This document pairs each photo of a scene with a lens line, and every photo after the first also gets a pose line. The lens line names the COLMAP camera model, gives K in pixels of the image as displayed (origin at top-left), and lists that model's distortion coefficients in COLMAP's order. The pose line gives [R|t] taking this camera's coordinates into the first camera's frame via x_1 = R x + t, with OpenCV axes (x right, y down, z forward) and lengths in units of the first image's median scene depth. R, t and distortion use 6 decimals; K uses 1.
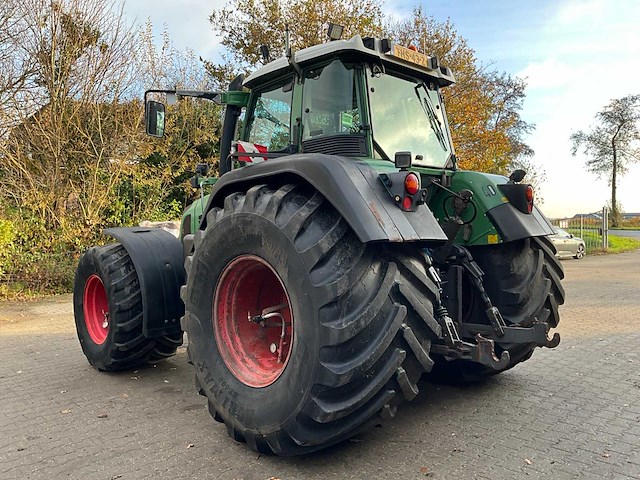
lens RADIAL K [[527.8, 0, 320.0], [0, 527.8, 240.0], [0, 0, 1]] dist [0.095388, -0.193454]
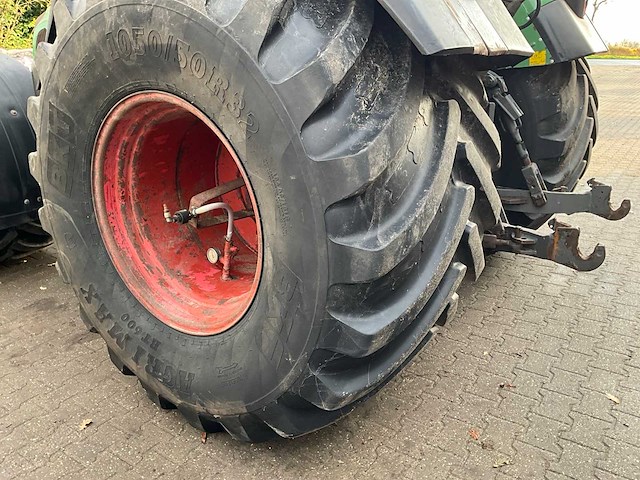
lens RADIAL K [[527.8, 0, 320.0], [0, 527.8, 240.0], [0, 0, 1]] dist [0.095388, -0.193454]
pose [[0.984282, -0.066751, 0.163501, -0.070561], [0.014901, 0.953906, 0.299735, 0.013734], [-0.175973, -0.292588, 0.939907, 0.462675]]
